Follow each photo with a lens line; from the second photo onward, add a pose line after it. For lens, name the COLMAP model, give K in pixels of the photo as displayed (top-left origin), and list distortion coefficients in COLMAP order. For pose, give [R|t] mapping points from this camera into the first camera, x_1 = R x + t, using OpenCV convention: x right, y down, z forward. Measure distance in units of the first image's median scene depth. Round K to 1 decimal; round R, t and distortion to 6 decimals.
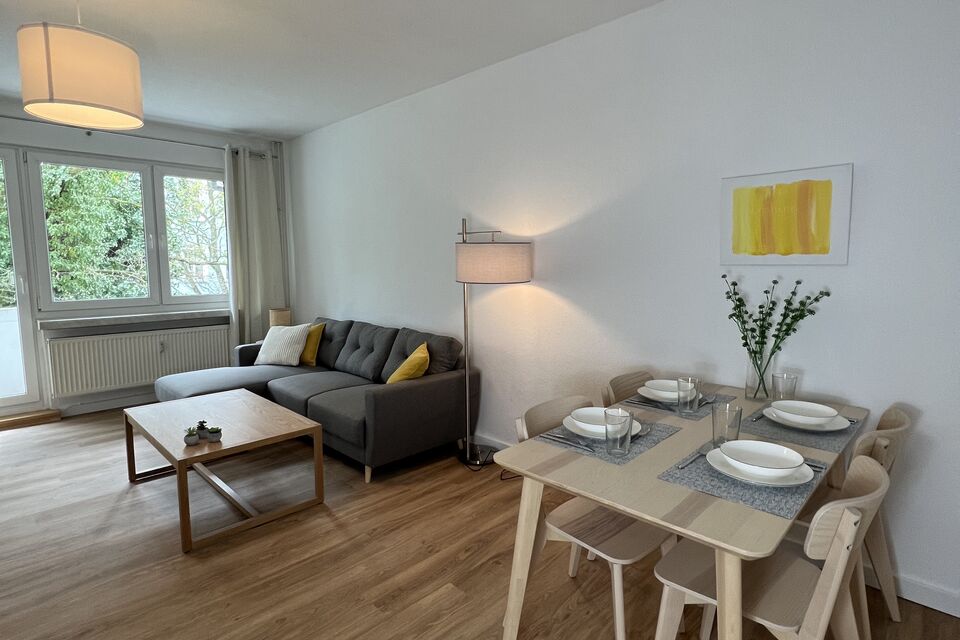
lens RADIAL K [[508.5, 0, 482.6], [0, 508.5, 316.4], [0, 0, 1]] dist [-0.001935, -0.001027]
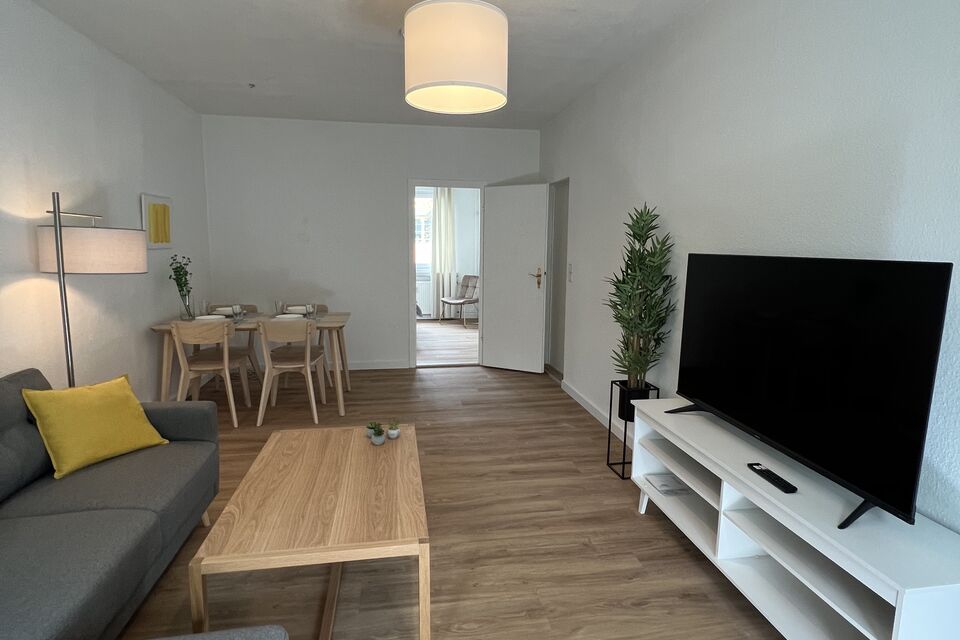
lens RADIAL K [[508.5, 0, 482.6], [0, 508.5, 316.4], [0, 0, 1]] dist [-0.001935, -0.001027]
pose [[-0.812457, -0.089752, 0.576071, -0.927443], [0.055068, 0.971849, 0.229079, -0.143410], [-0.580415, 0.217840, -0.784643, 1.190735]]
